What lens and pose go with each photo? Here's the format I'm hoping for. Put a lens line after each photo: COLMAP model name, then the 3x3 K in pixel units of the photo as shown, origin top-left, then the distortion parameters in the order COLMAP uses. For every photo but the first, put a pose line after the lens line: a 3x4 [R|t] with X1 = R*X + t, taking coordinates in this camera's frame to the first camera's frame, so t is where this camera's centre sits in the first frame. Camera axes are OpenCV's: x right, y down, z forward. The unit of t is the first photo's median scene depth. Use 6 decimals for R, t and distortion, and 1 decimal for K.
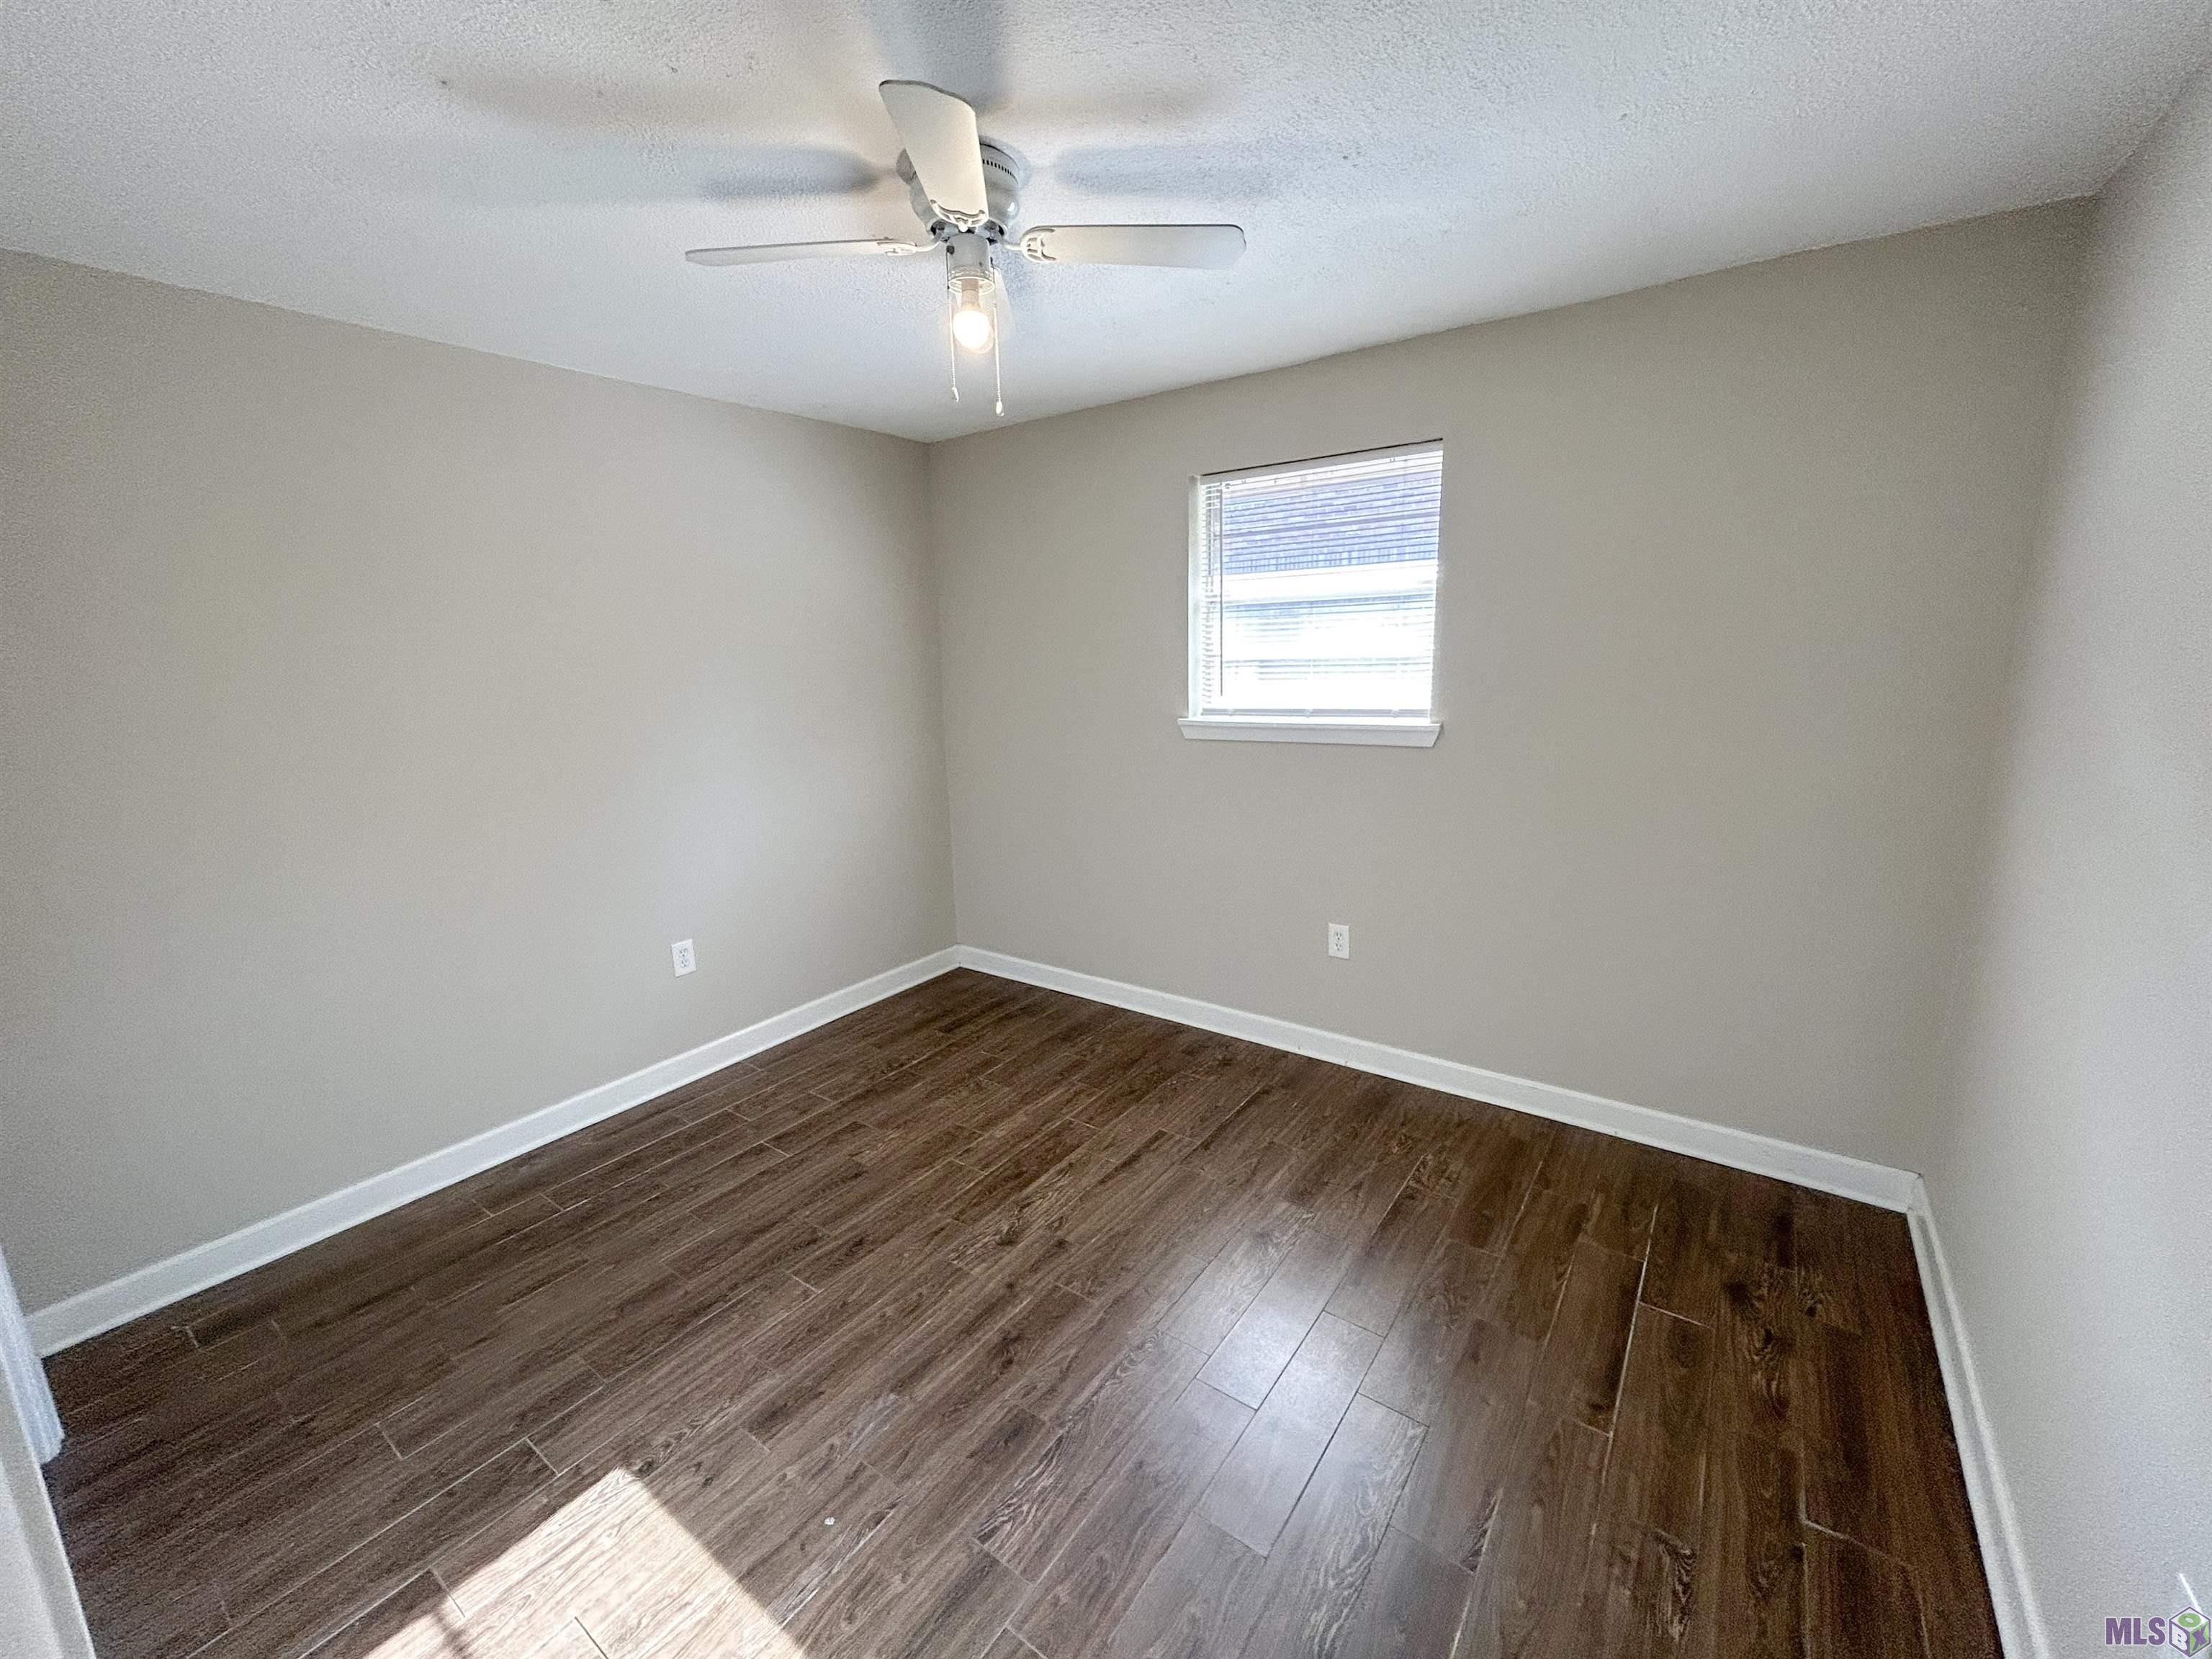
lens RADIAL K [[900.1, 0, 1107.9], [0, 900.1, 829.0], [0, 0, 1]] dist [0.001897, 0.000772]
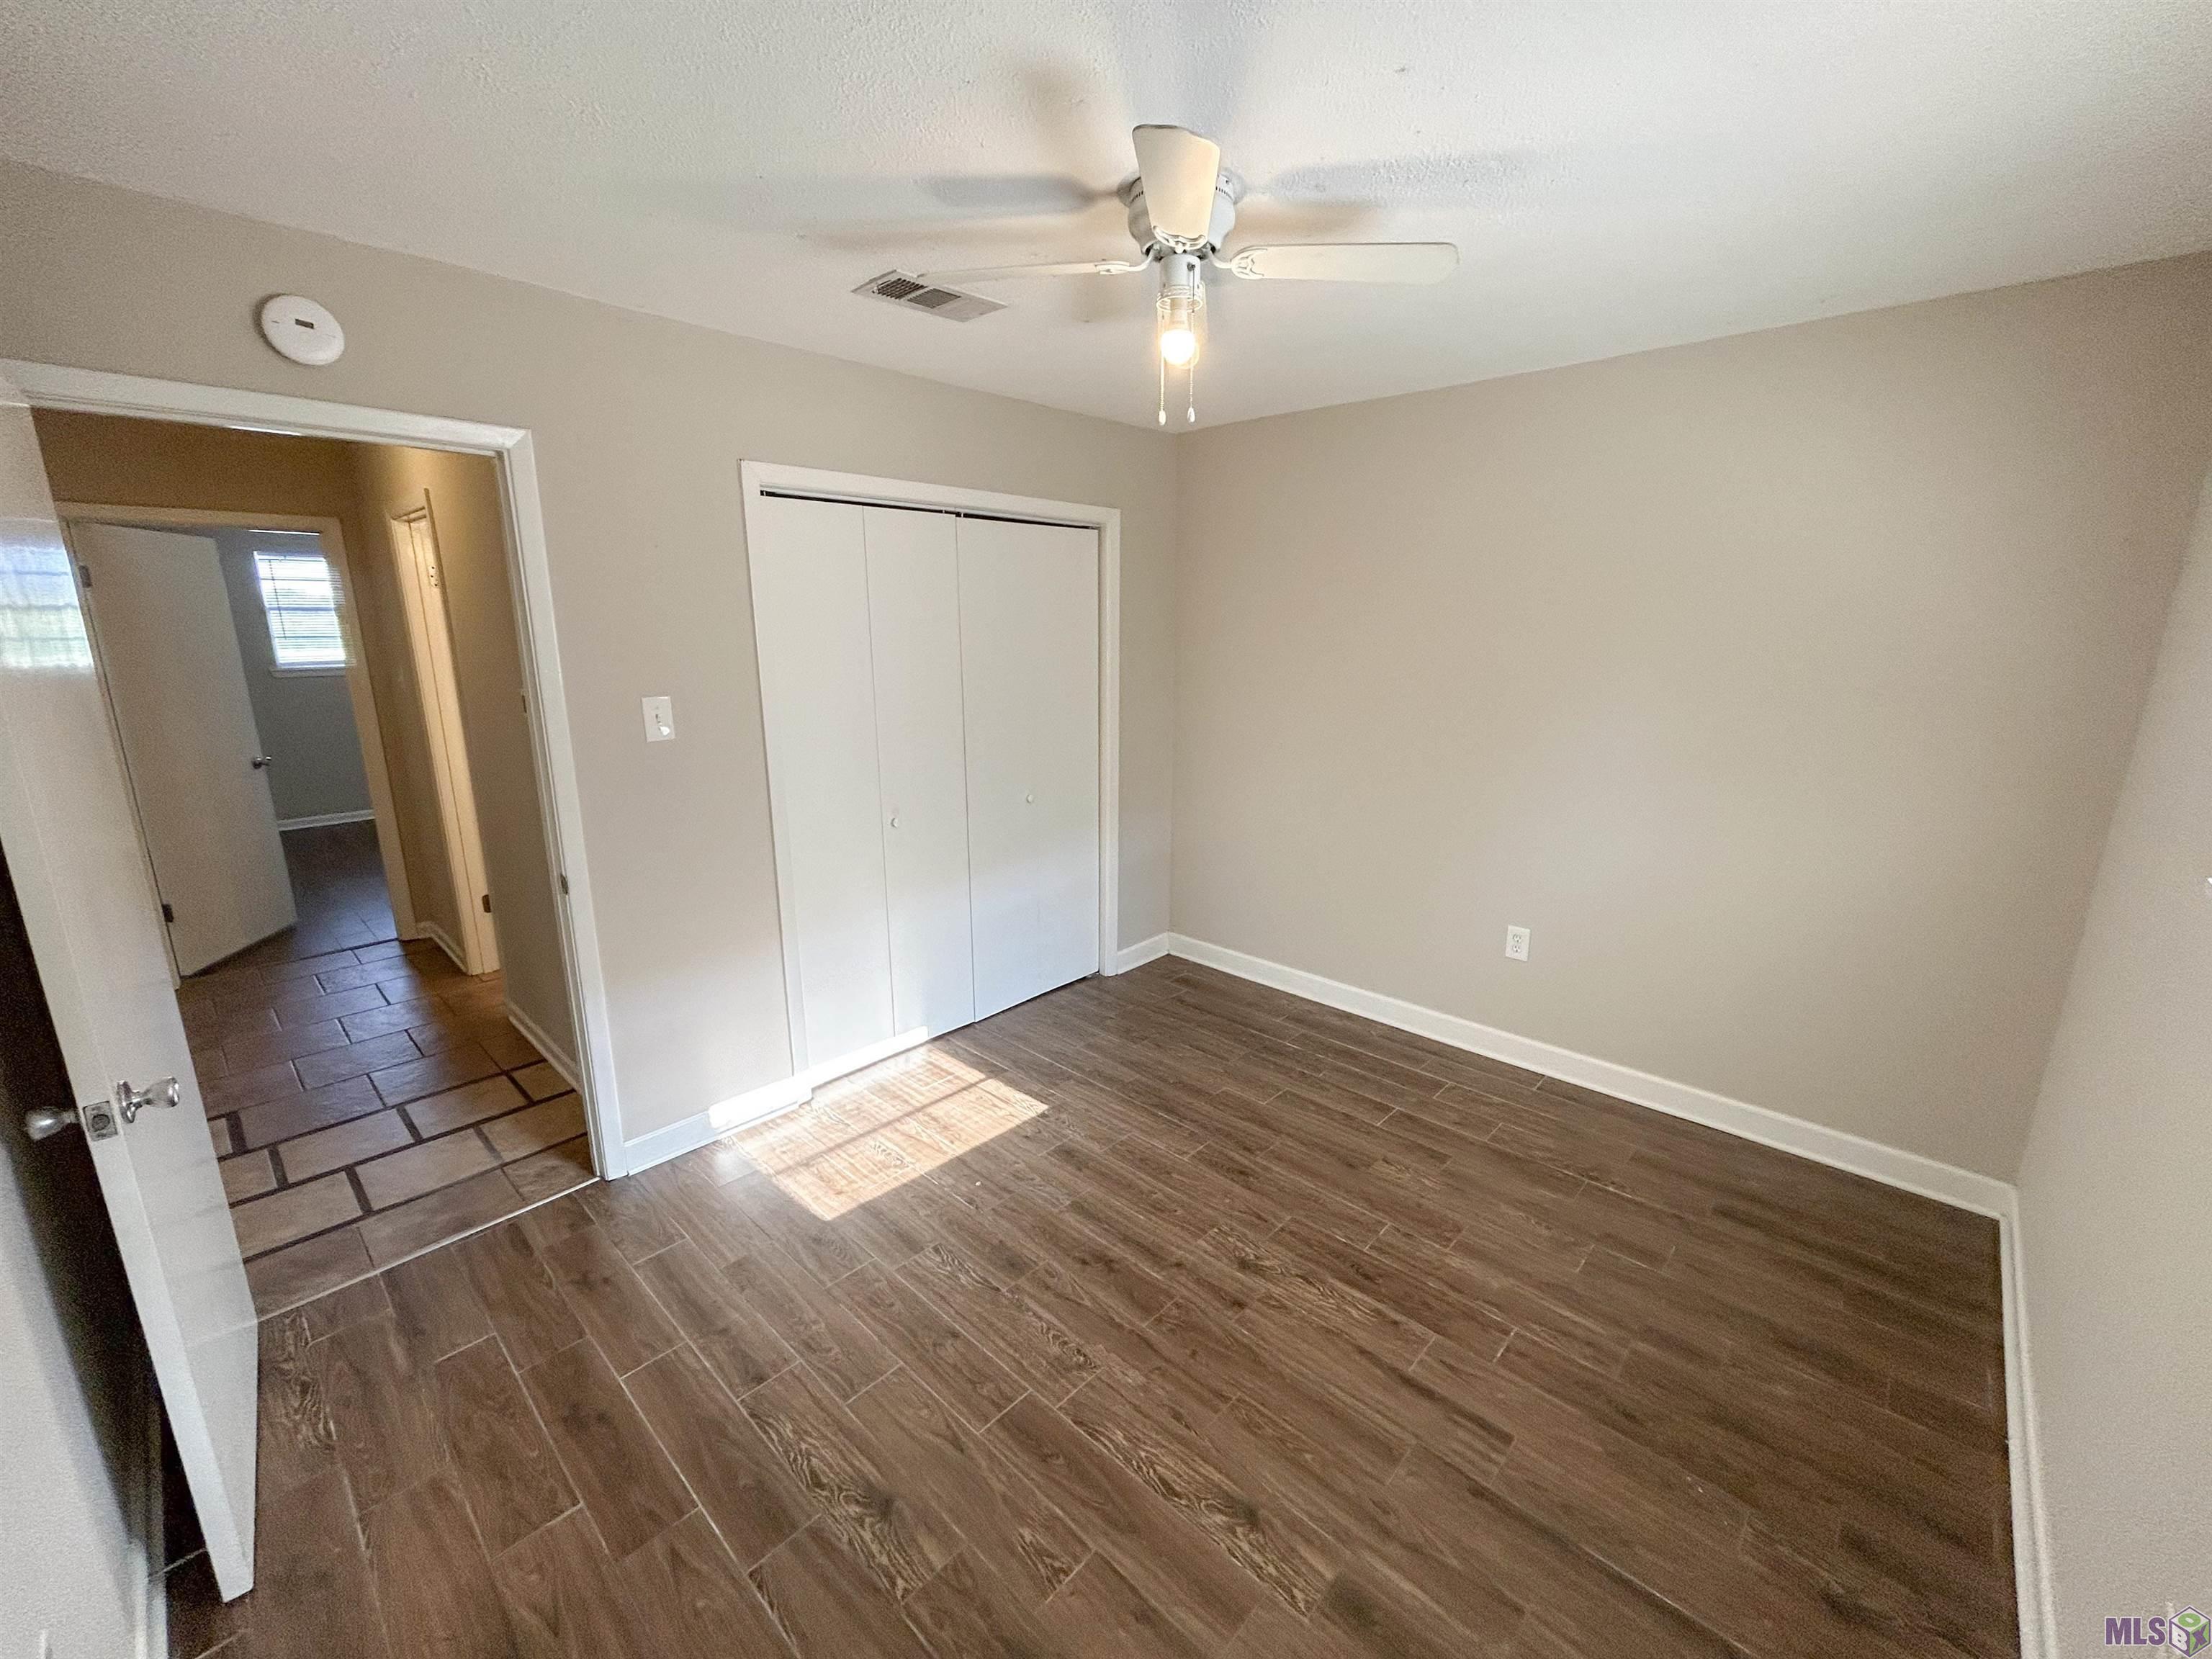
lens RADIAL K [[900.1, 0, 1106.3], [0, 900.1, 829.2], [0, 0, 1]] dist [0.001897, 0.000772]
pose [[-0.128740, 0.250436, -0.959535, 0.735842], [-0.204847, 0.940003, 0.272822, -0.222014], [0.970291, 0.231681, -0.069715, 0.829388]]
